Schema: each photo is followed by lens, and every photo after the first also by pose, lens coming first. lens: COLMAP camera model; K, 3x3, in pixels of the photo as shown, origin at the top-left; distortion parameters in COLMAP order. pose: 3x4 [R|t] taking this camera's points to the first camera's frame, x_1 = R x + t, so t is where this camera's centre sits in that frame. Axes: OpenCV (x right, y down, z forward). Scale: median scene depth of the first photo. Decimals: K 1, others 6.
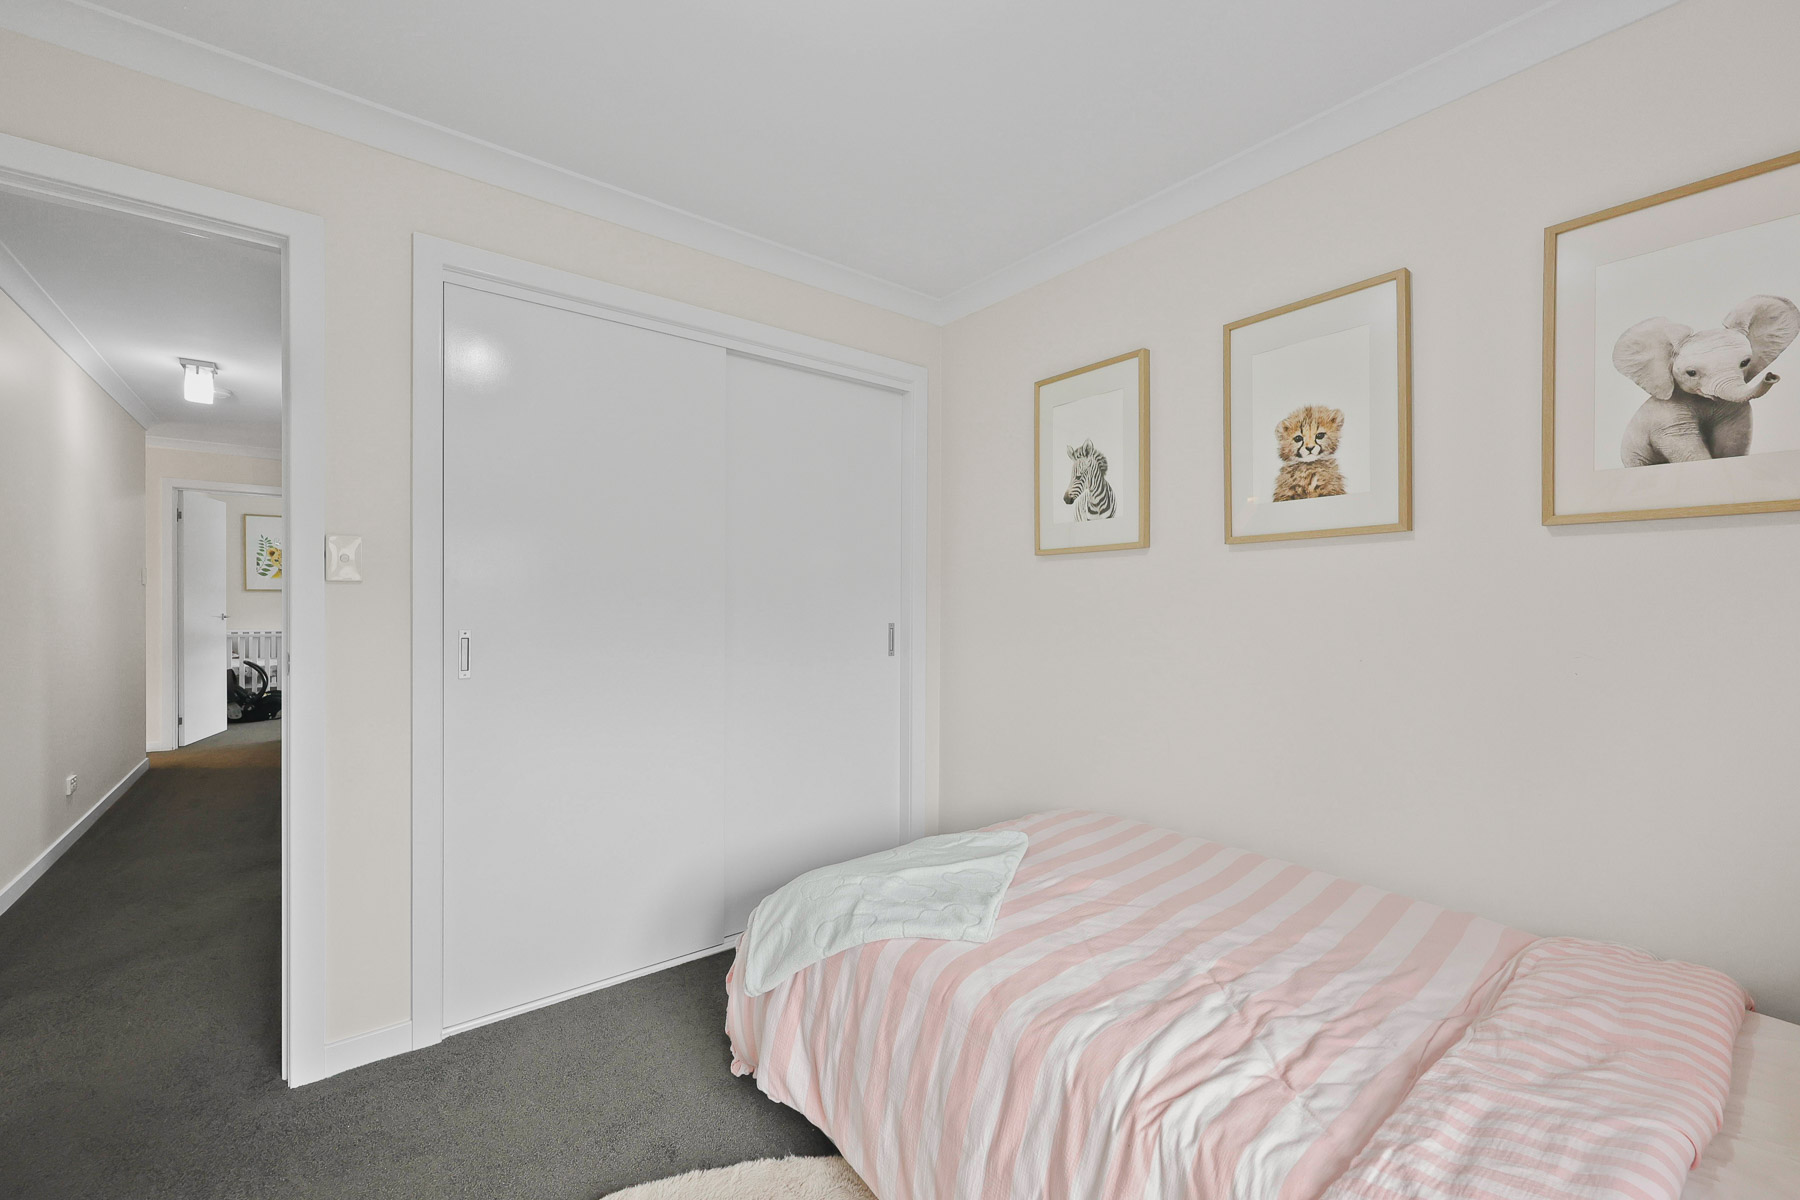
lens RADIAL K [[735.2, 0, 901.6], [0, 735.2, 606.2], [0, 0, 1]] dist [0.002454, 0.000112]
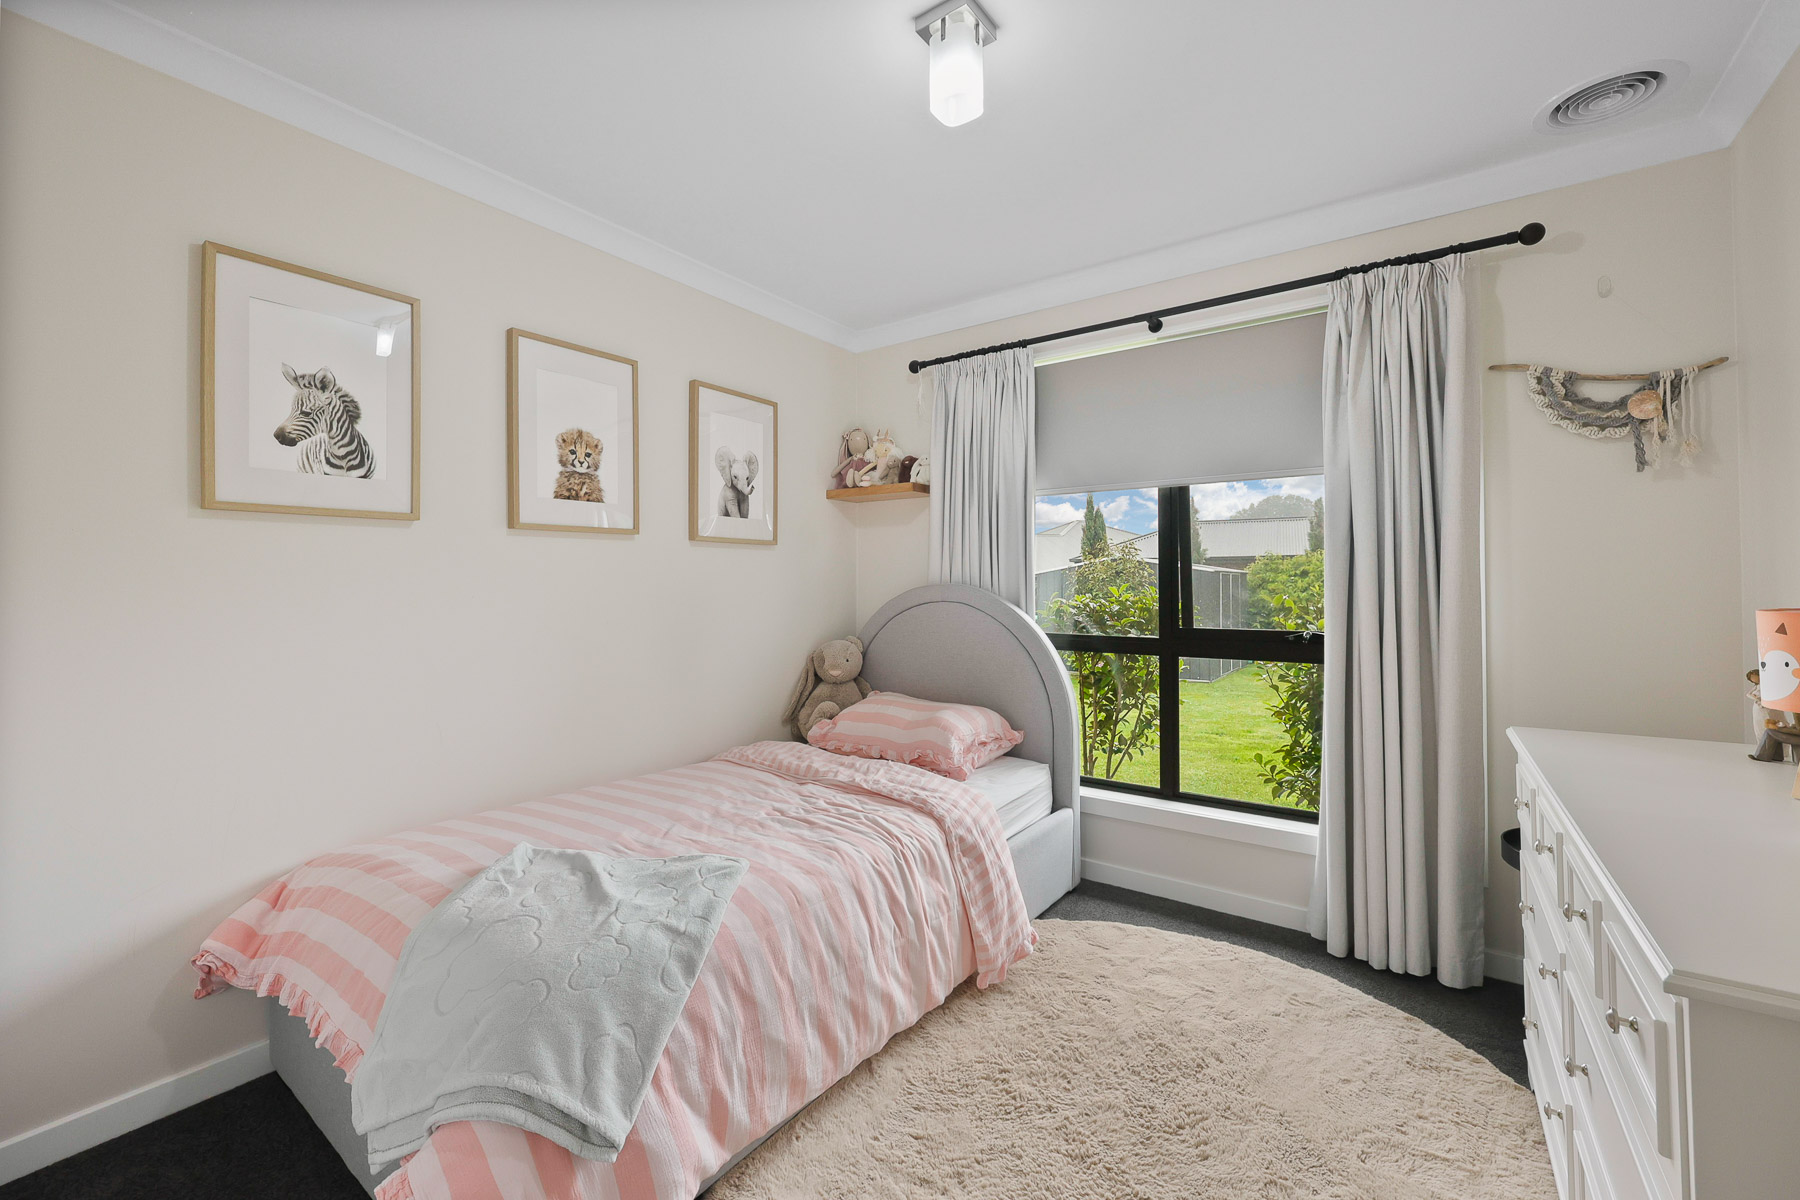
lens RADIAL K [[735.2, 0, 892.8], [0, 735.2, 569.4], [0, 0, 1]] dist [0.002454, 0.000112]
pose [[-0.277691, 0.015577, 0.960544, -0.816236], [0.003581, 0.999878, -0.015180, -0.005533], [-0.960664, -0.000775, -0.277713, 0.818976]]
